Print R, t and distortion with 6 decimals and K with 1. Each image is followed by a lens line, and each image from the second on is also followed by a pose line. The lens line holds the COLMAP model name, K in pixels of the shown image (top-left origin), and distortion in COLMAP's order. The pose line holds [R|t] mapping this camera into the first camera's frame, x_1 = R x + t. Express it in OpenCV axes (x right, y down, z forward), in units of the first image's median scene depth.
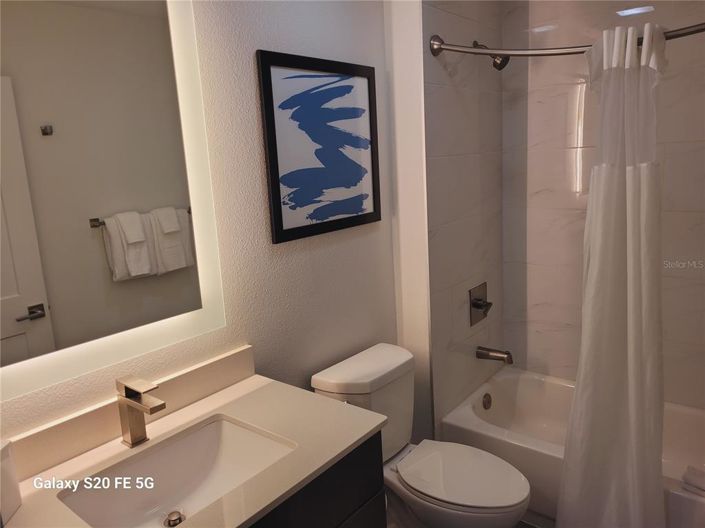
lens RADIAL K [[525.9, 0, 351.6], [0, 525.9, 251.0], [0, 0, 1]] dist [0.035102, -0.029672]
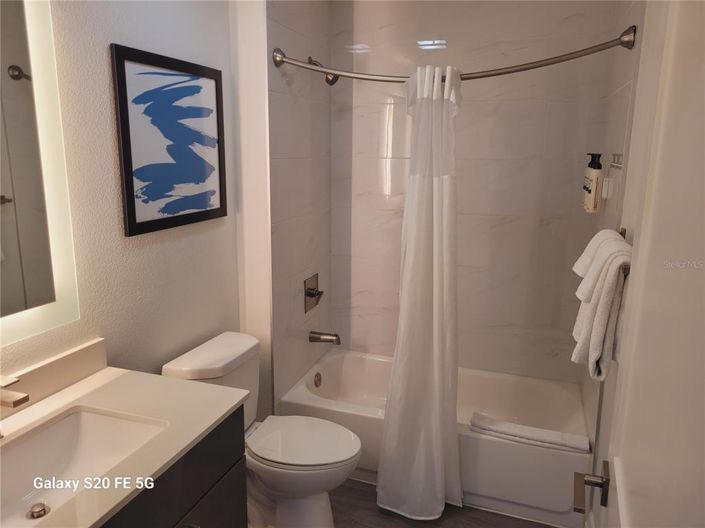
lens RADIAL K [[525.9, 0, 351.6], [0, 525.9, 251.0], [0, 0, 1]] dist [0.035102, -0.029672]
pose [[0.937127, -0.000756, 0.348988, -0.086759], [-0.001281, 0.999983, 0.005607, 0.007126], [-0.348986, -0.005702, 0.937110, -0.090103]]
